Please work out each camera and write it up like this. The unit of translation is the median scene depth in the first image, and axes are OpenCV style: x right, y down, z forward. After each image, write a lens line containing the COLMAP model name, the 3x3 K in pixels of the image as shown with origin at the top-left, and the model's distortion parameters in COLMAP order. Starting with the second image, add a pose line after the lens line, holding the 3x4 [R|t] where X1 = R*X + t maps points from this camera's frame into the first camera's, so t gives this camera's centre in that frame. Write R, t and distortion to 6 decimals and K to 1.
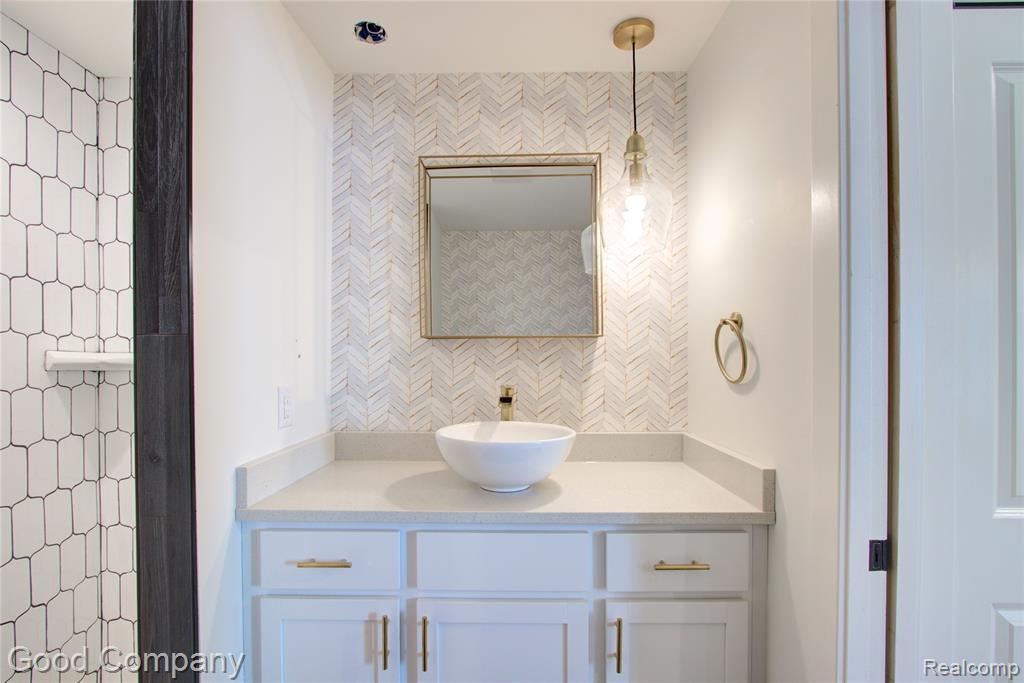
lens RADIAL K [[477.7, 0, 506.8], [0, 477.7, 360.6], [0, 0, 1]] dist [-0.018097, 0.000537]
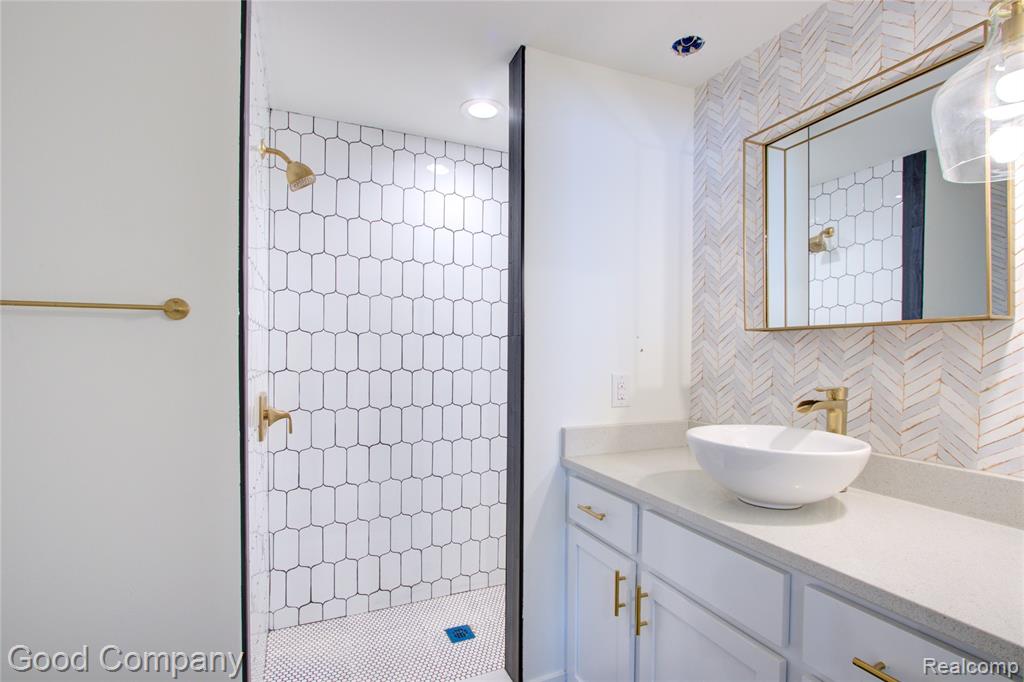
lens RADIAL K [[486.2, 0, 512.5], [0, 486.2, 359.3], [0, 0, 1]] dist [-0.019463, -0.000113]
pose [[0.406816, 0.015368, -0.913381, 0.504645], [-0.011619, 0.999865, 0.011648, 0.002281], [0.913436, 0.005874, 0.406940, 0.189390]]
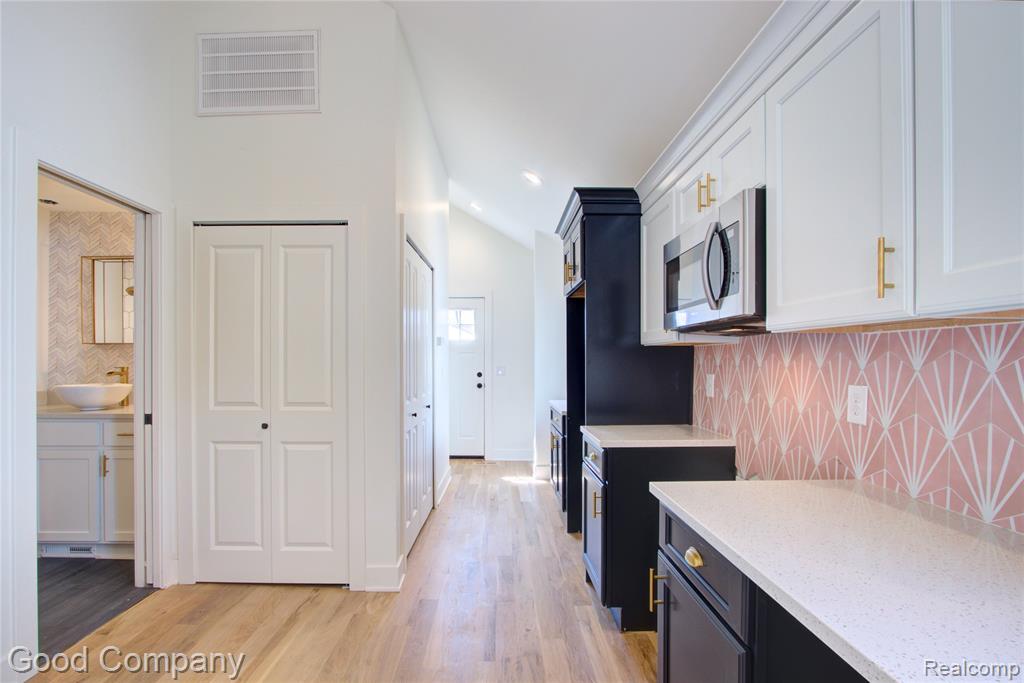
lens RADIAL K [[477.7, 0, 506.8], [0, 477.7, 360.6], [0, 0, 1]] dist [-0.018097, 0.000537]
pose [[0.999785, 0.001665, 0.020672, 1.603266], [-0.001601, 0.999994, -0.003103, 0.027791], [-0.020677, 0.003069, 0.999781, -1.068289]]
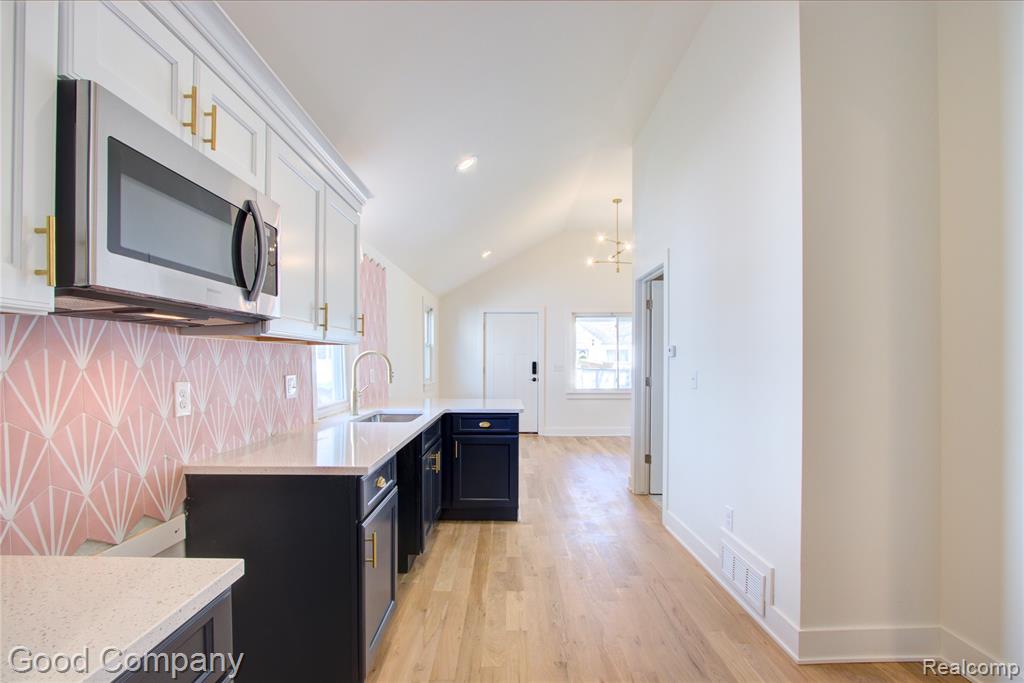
lens RADIAL K [[469.0, 0, 509.8], [0, 469.0, 361.2], [0, 0, 1]] dist [-0.014189, 0.000489]
pose [[-0.999988, 0.002571, -0.004079, 1.592799], [0.002549, 0.999982, 0.005393, 0.023189], [0.004093, 0.005383, -0.999977, 0.827361]]
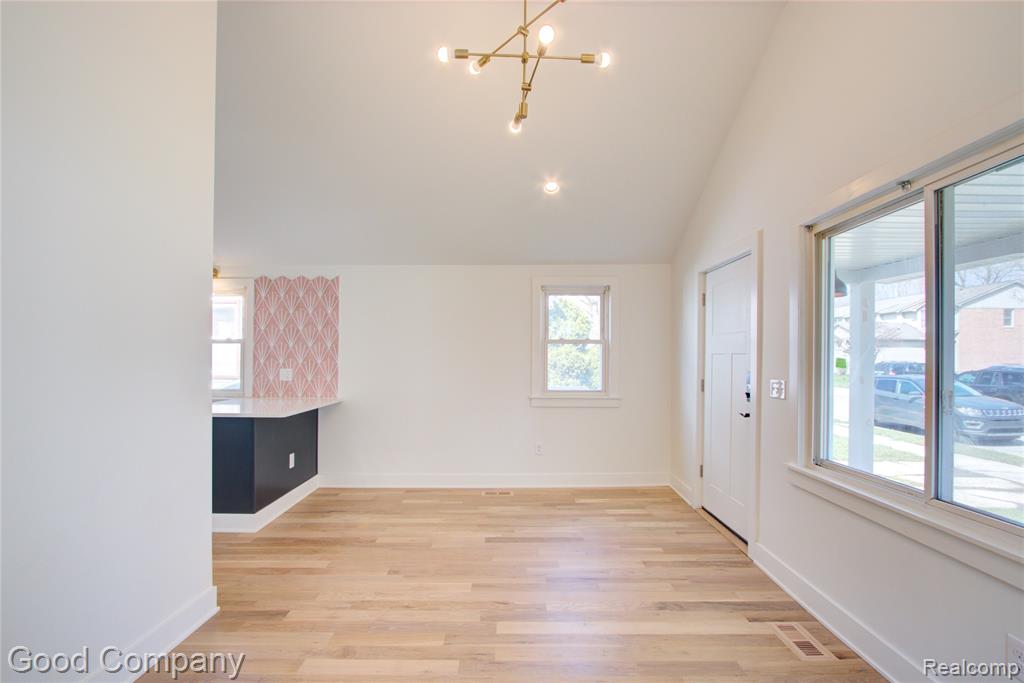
lens RADIAL K [[473.8, 0, 506.5], [0, 473.8, 359.5], [0, 0, 1]] dist [-0.020654, 0.000088]
pose [[-0.000669, 0.001772, 0.999998, -0.645476], [-0.004167, 0.999990, -0.001774, 0.014559], [-0.999991, -0.004168, -0.000662, -2.958725]]
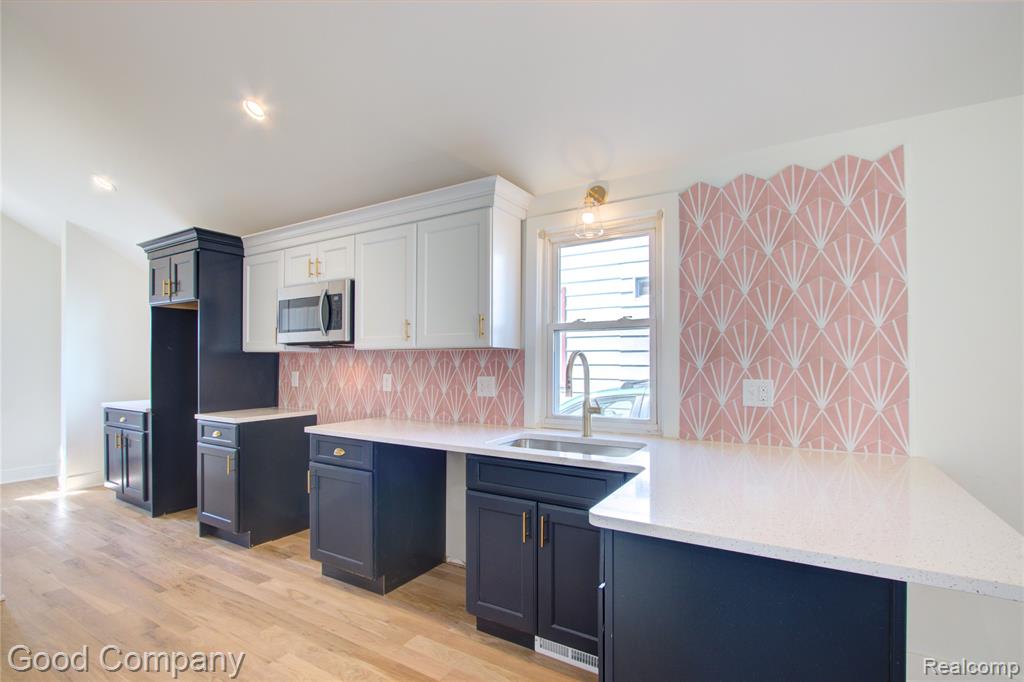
lens RADIAL K [[477.7, 0, 506.8], [0, 477.7, 360.1], [0, 0, 1]] dist [-0.018097, 0.000537]
pose [[0.518988, 0.006086, 0.854760, 0.812663], [0.001282, 0.999968, -0.007898, 0.028357], [-0.854781, 0.005195, 0.518963, -1.674096]]
